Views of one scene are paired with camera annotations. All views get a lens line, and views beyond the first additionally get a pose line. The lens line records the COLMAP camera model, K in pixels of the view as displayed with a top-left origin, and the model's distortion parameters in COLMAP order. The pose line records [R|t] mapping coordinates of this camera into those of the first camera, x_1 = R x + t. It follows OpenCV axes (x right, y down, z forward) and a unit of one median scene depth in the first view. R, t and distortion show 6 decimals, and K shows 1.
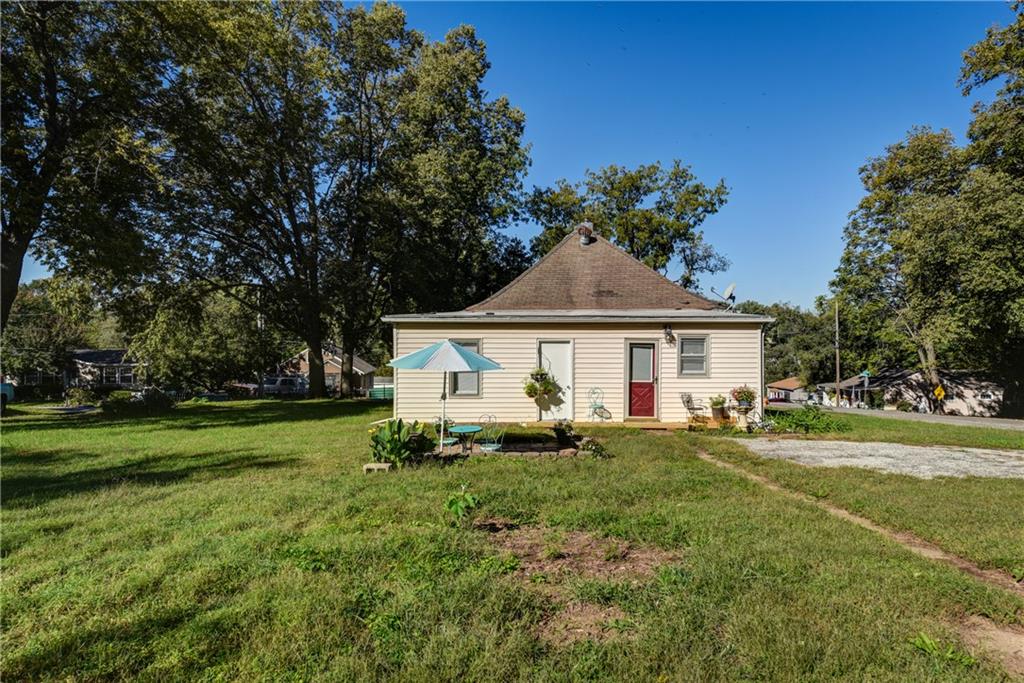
lens RADIAL K [[744.3, 0, 514.3], [0, 744.3, 341.7], [0, 0, 1]] dist [0.003950, 0.009259]
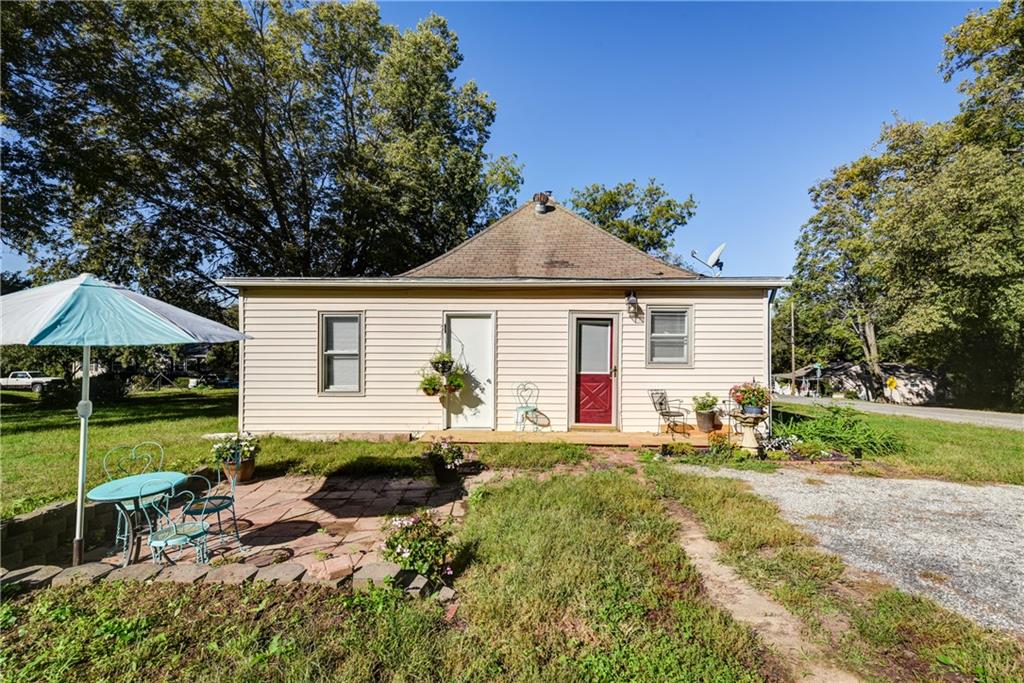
lens RADIAL K [[562.1, 0, 510.7], [0, 562.1, 338.8], [0, 0, 1]] dist [-0.016686, -0.003577]
pose [[0.999496, 0.002342, -0.031645, 0.063430], [-0.002478, 0.999988, -0.004245, 0.013780], [0.031635, 0.004322, 0.999490, 0.273161]]
